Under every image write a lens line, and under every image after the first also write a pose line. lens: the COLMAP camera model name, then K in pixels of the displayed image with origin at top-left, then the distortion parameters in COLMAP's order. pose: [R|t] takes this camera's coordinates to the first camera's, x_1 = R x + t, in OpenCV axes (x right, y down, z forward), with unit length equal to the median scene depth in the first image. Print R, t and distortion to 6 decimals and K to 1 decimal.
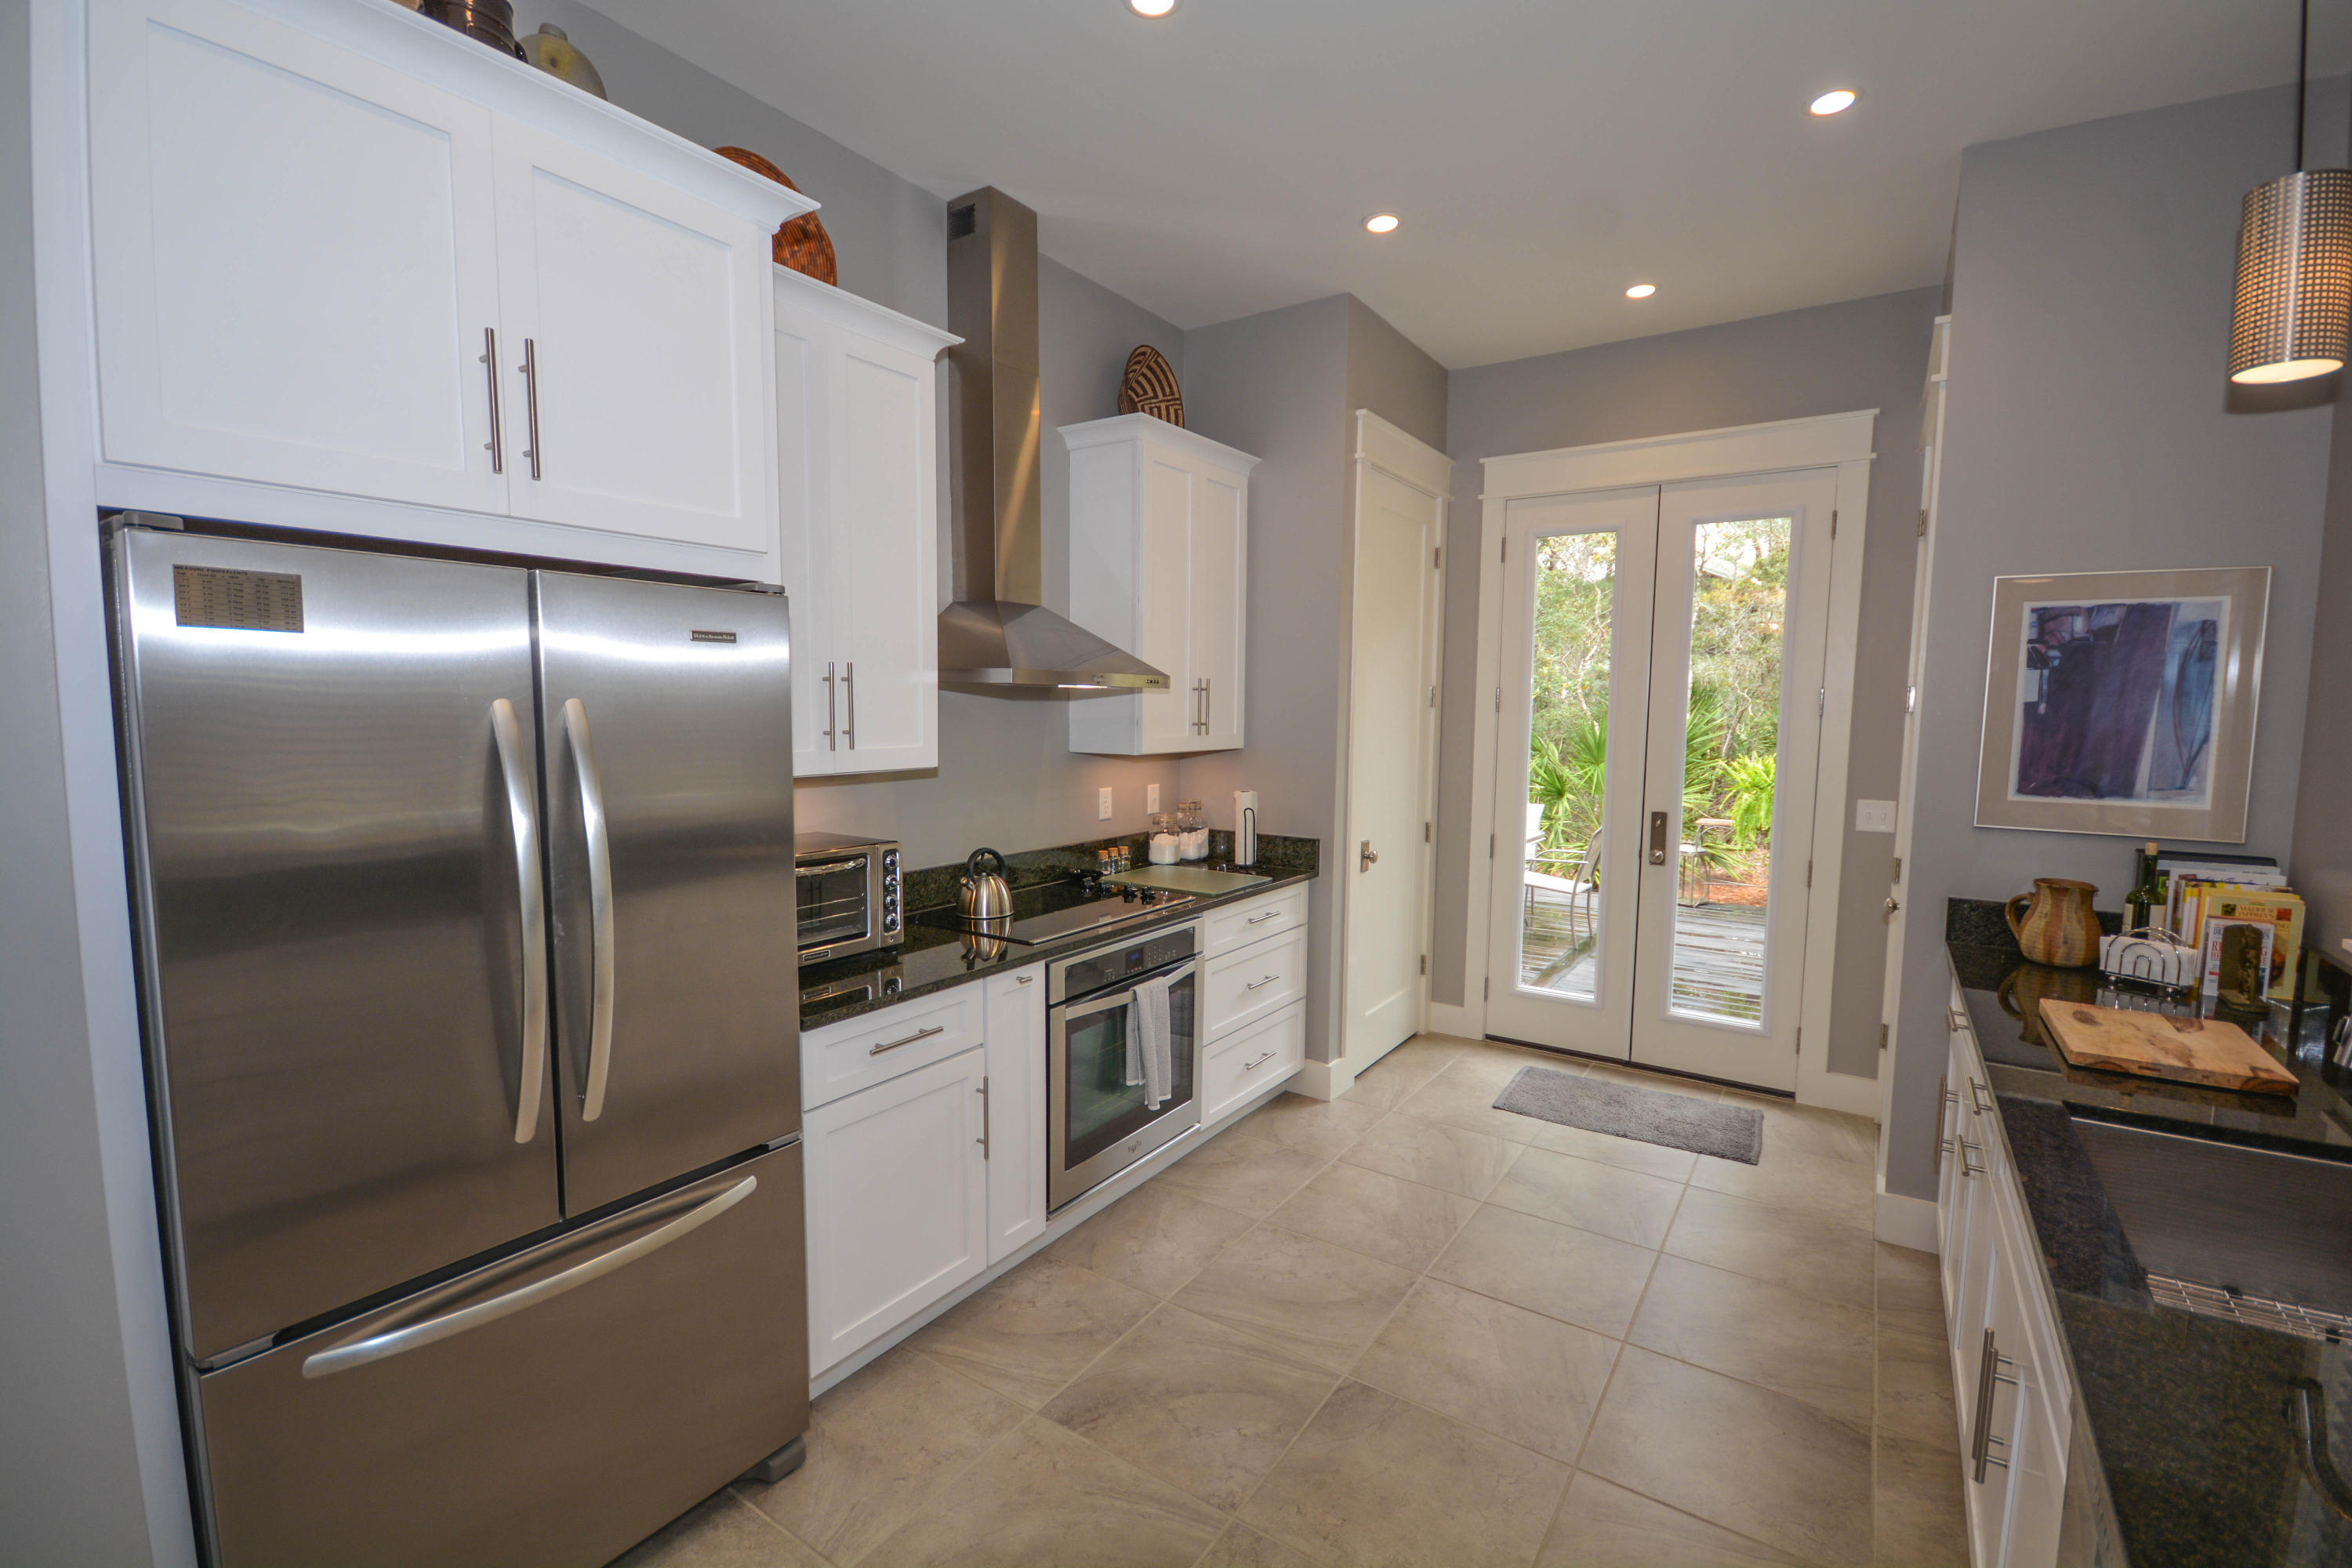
lens RADIAL K [[1029.7, 0, 1170.1], [0, 1029.7, 801.6], [0, 0, 1]] dist [0.006954, -0.009865]
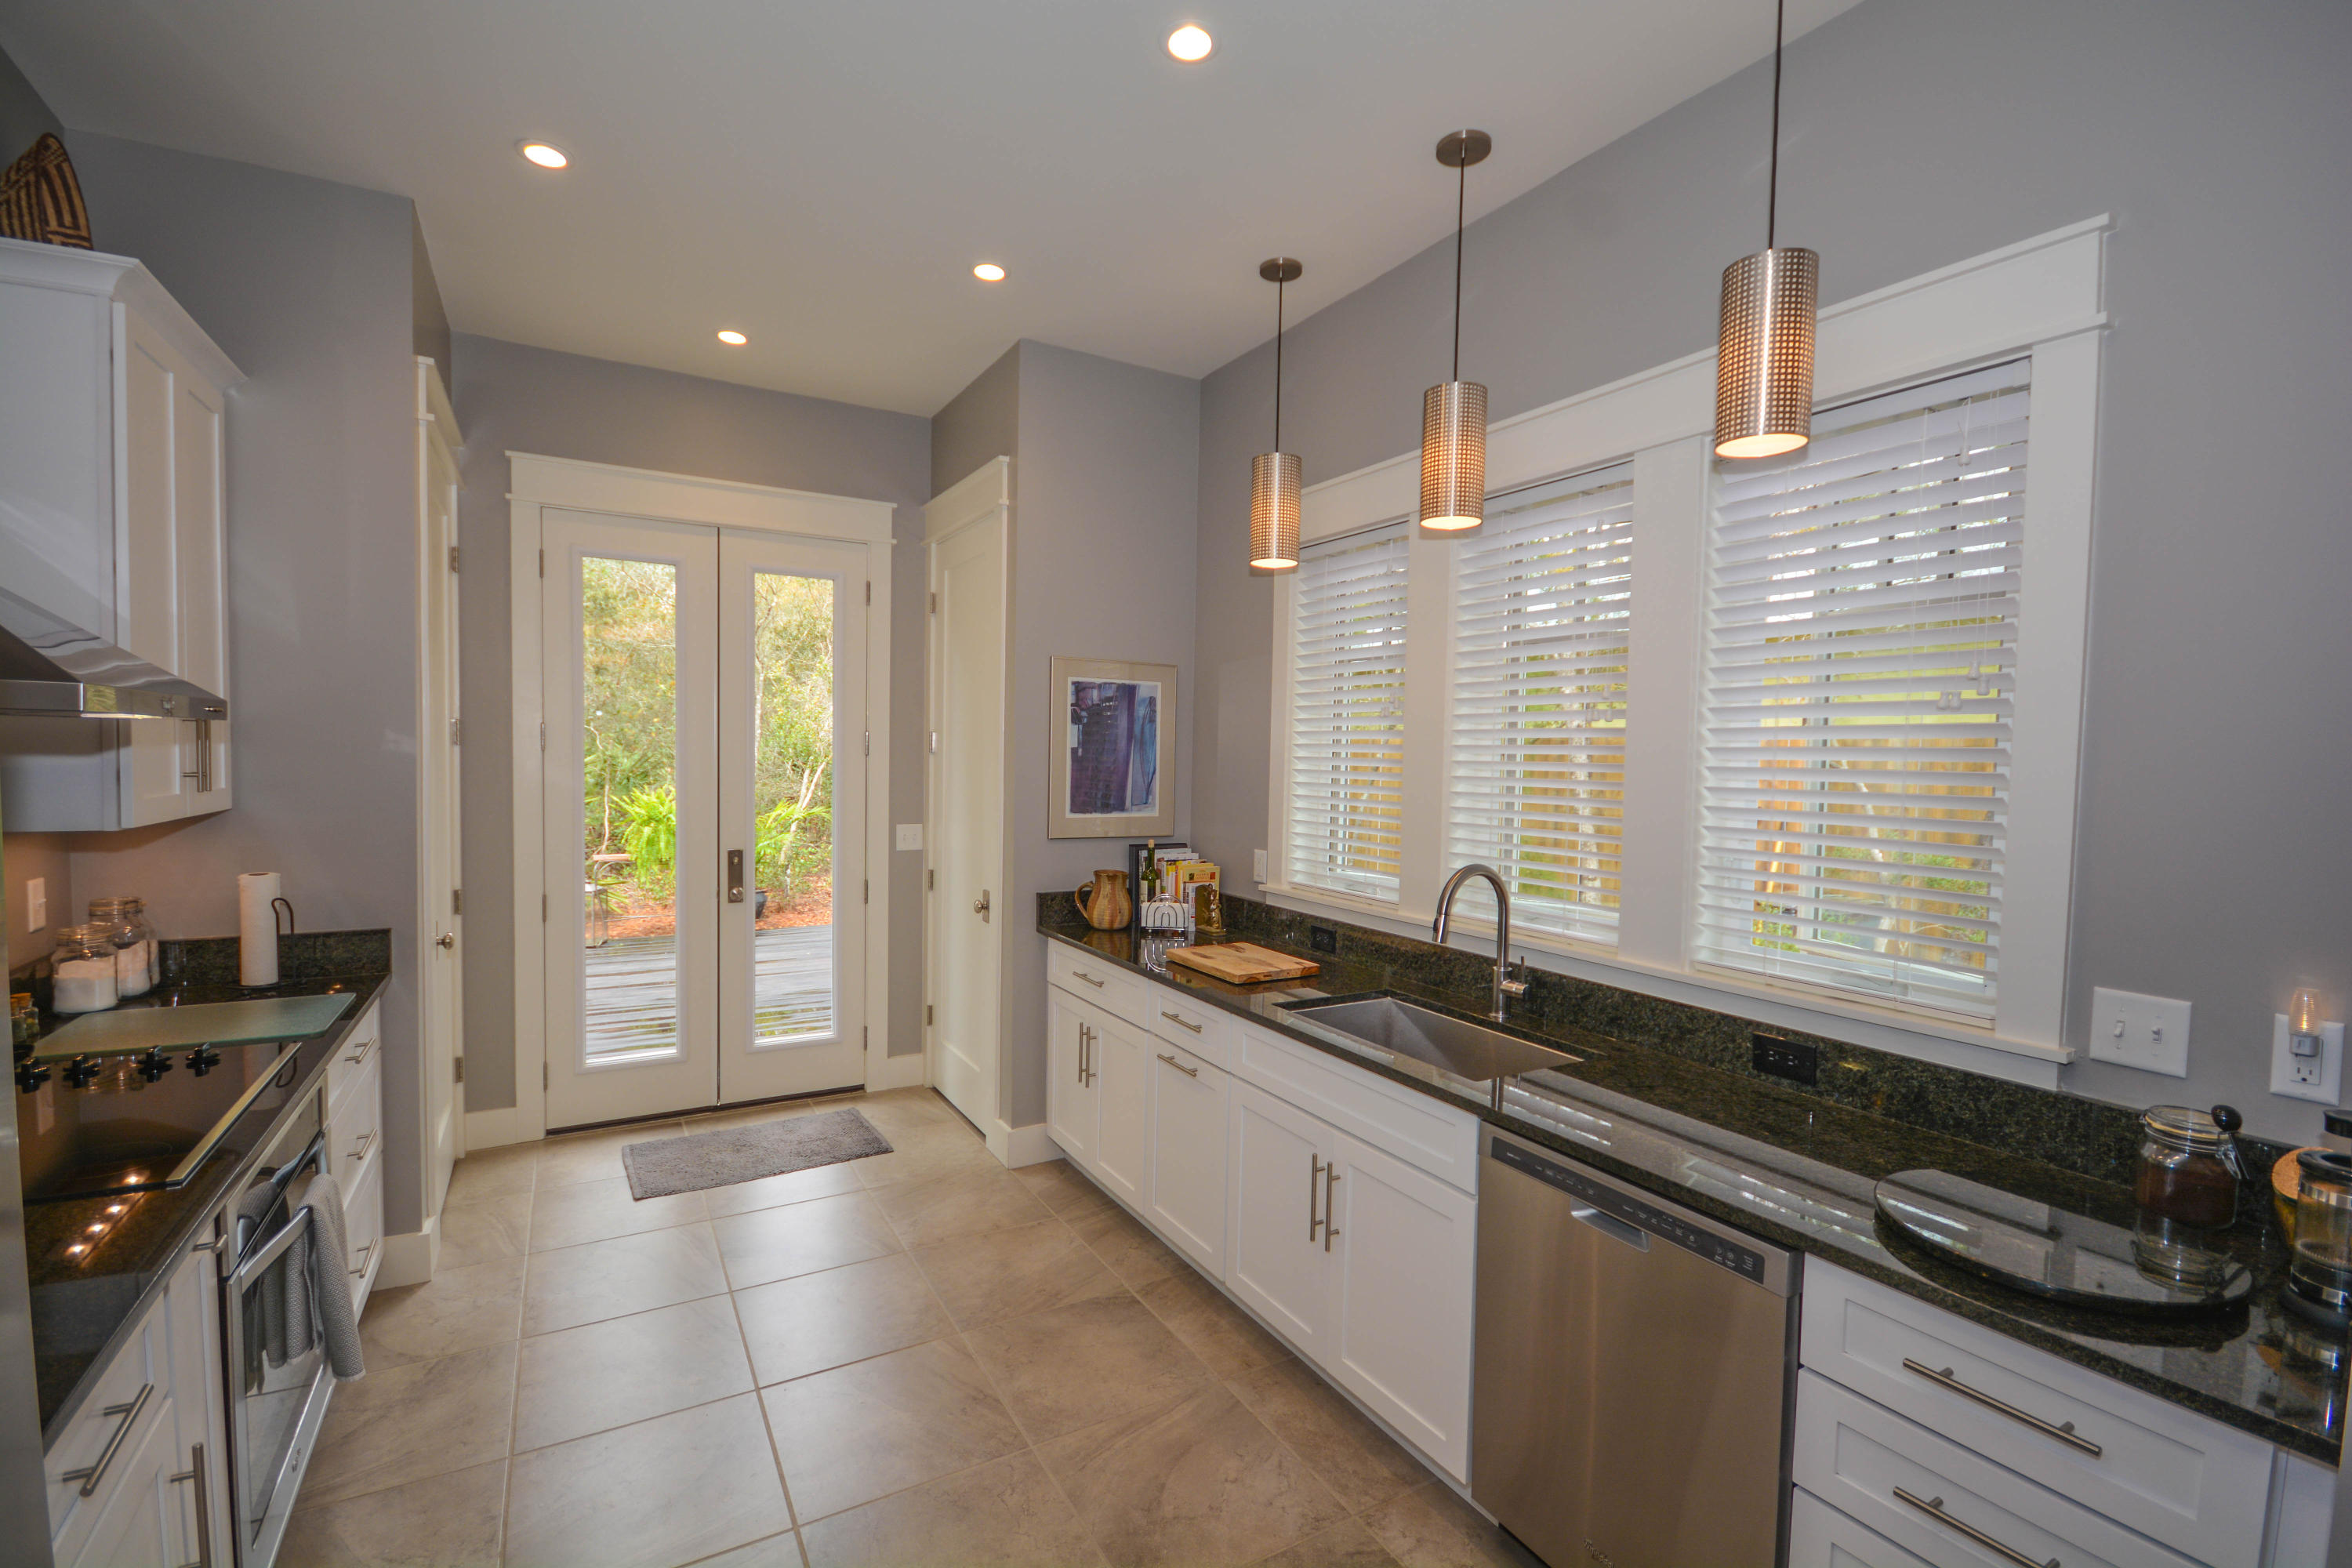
lens RADIAL K [[1029.7, 0, 1178.1], [0, 1029.7, 799.9], [0, 0, 1]] dist [0.006954, -0.009865]
pose [[0.430386, -0.044180, 0.901563, -0.267752], [0.070732, 0.997381, 0.015110, -0.025237], [-0.899870, 0.057266, 0.432383, 0.182346]]
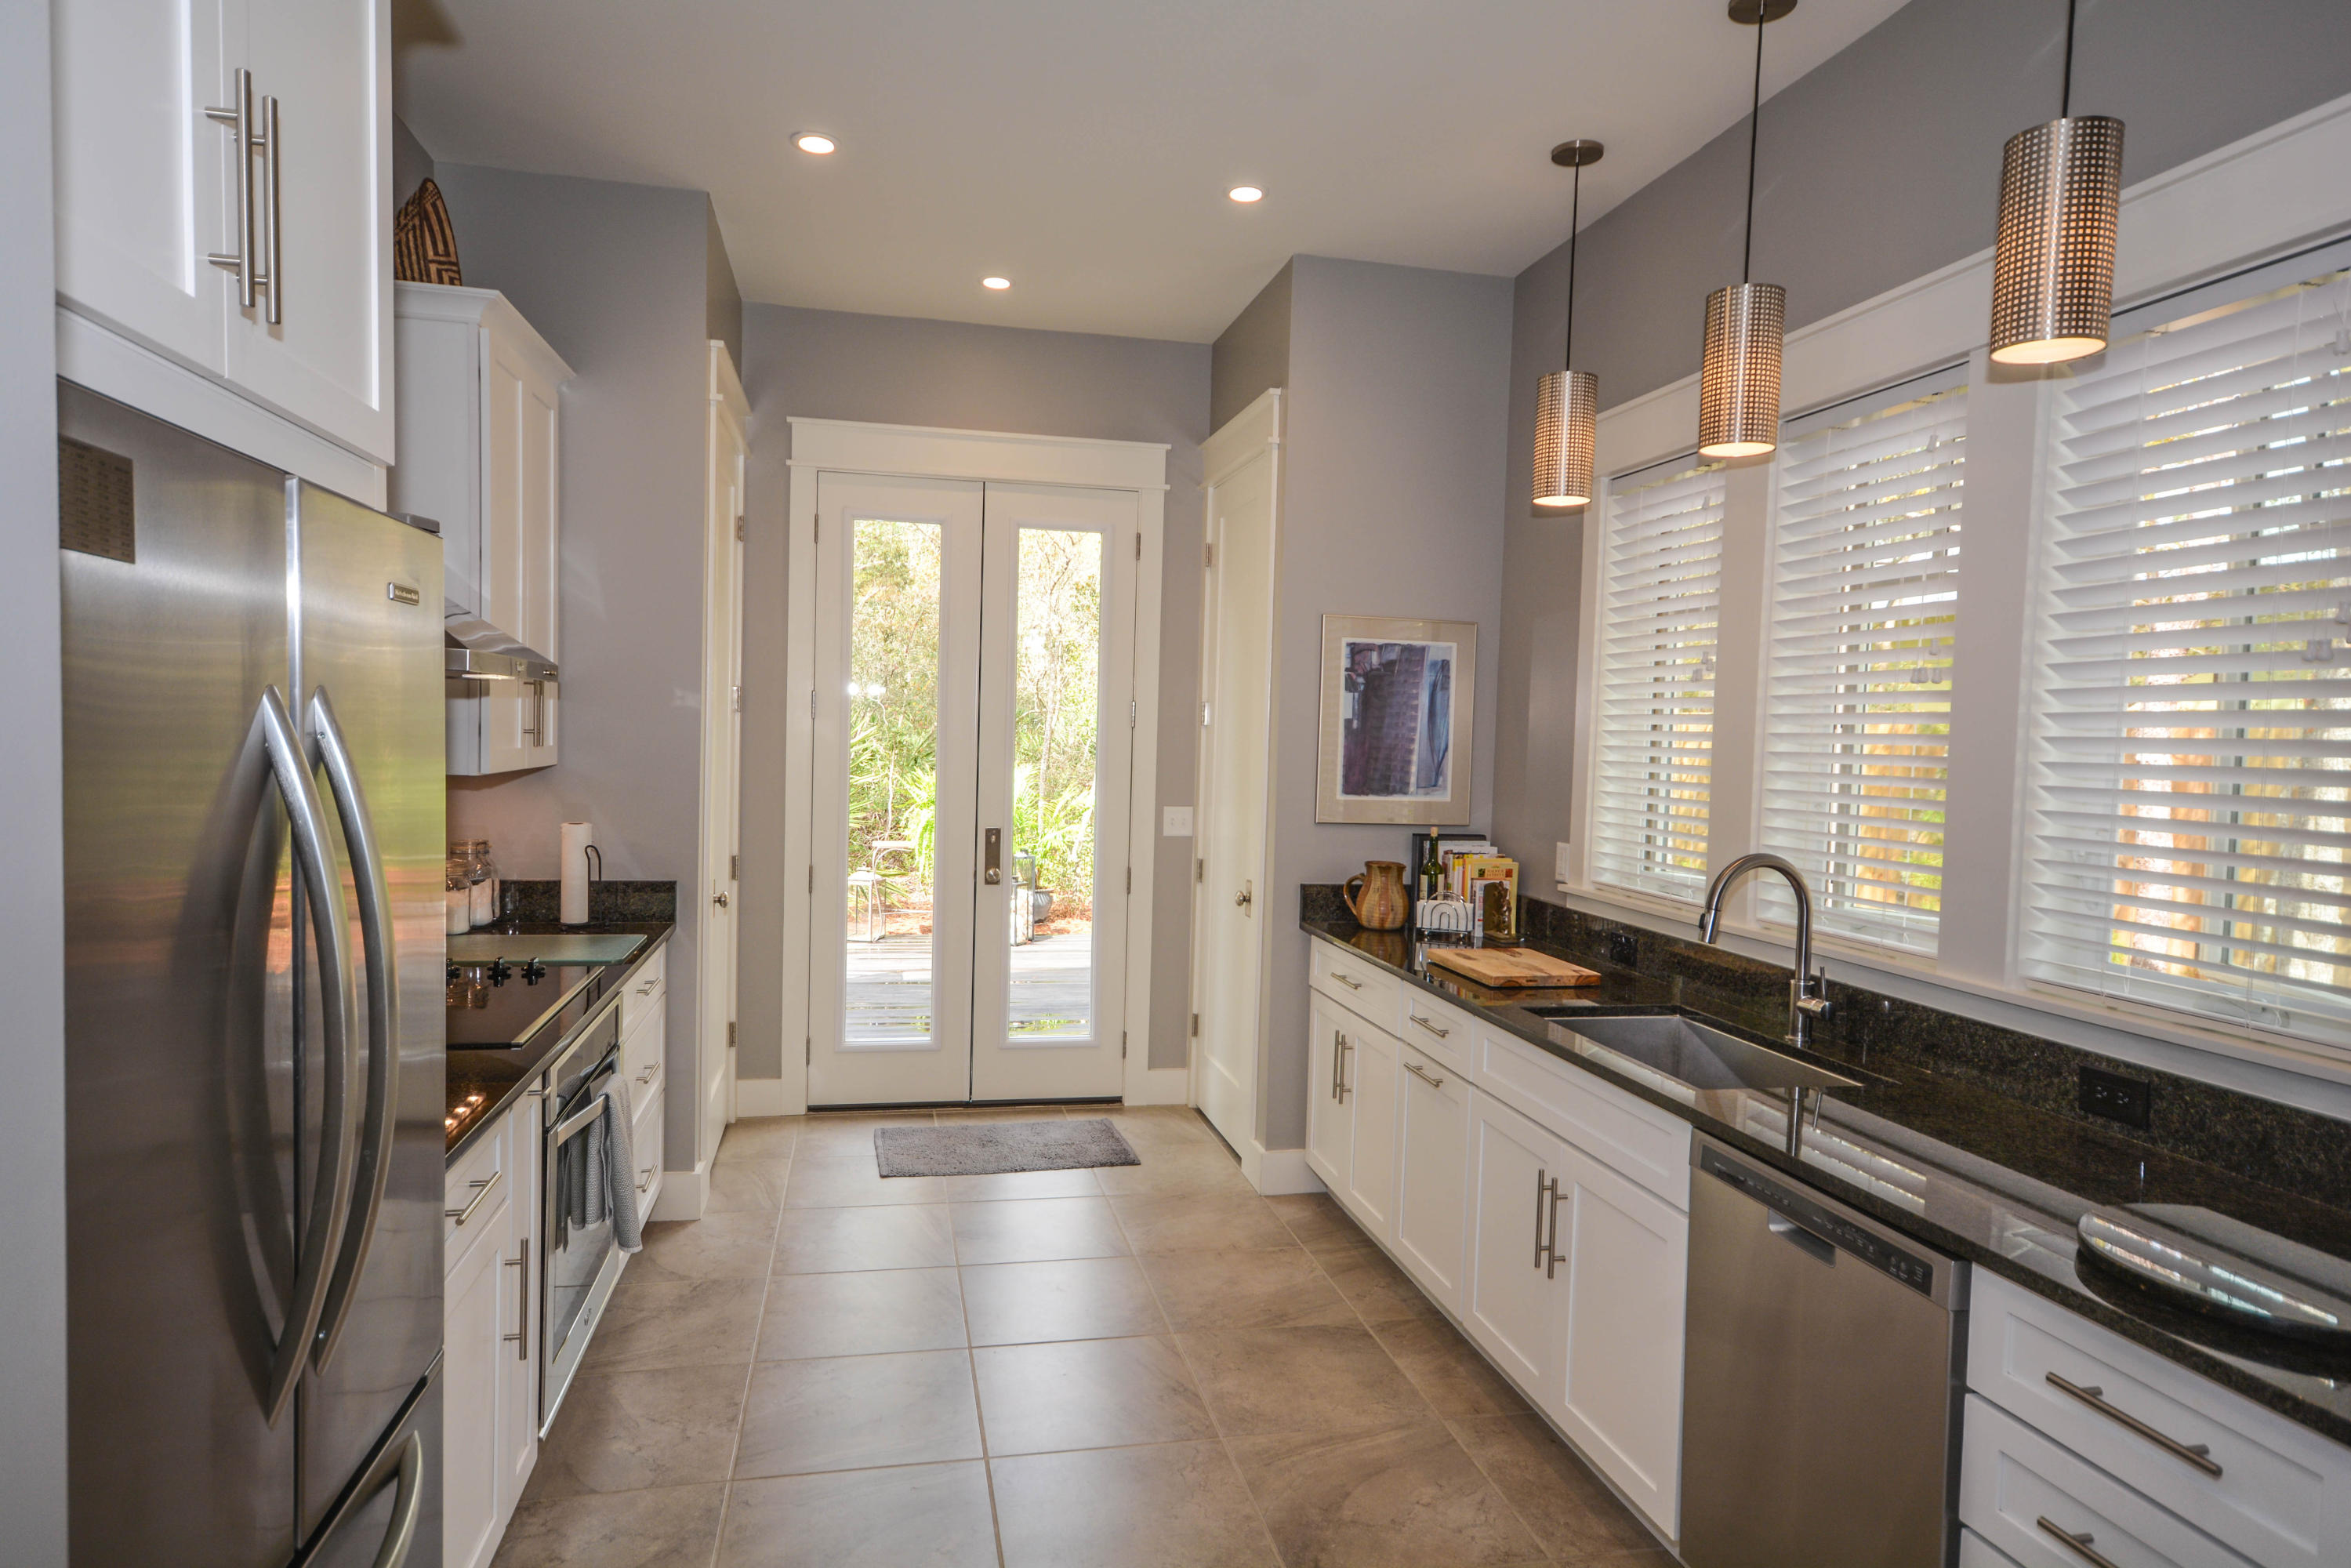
lens RADIAL K [[1365.2, 0, 1176.8], [0, 1365.2, 798.2], [0, 0, 1]] dist [-0.002478, 0.008366]
pose [[0.686047, -0.027724, 0.727029, -0.340009], [0.047215, 0.998864, -0.006464, -0.000865], [-0.726024, 0.038761, 0.686577, 0.024631]]
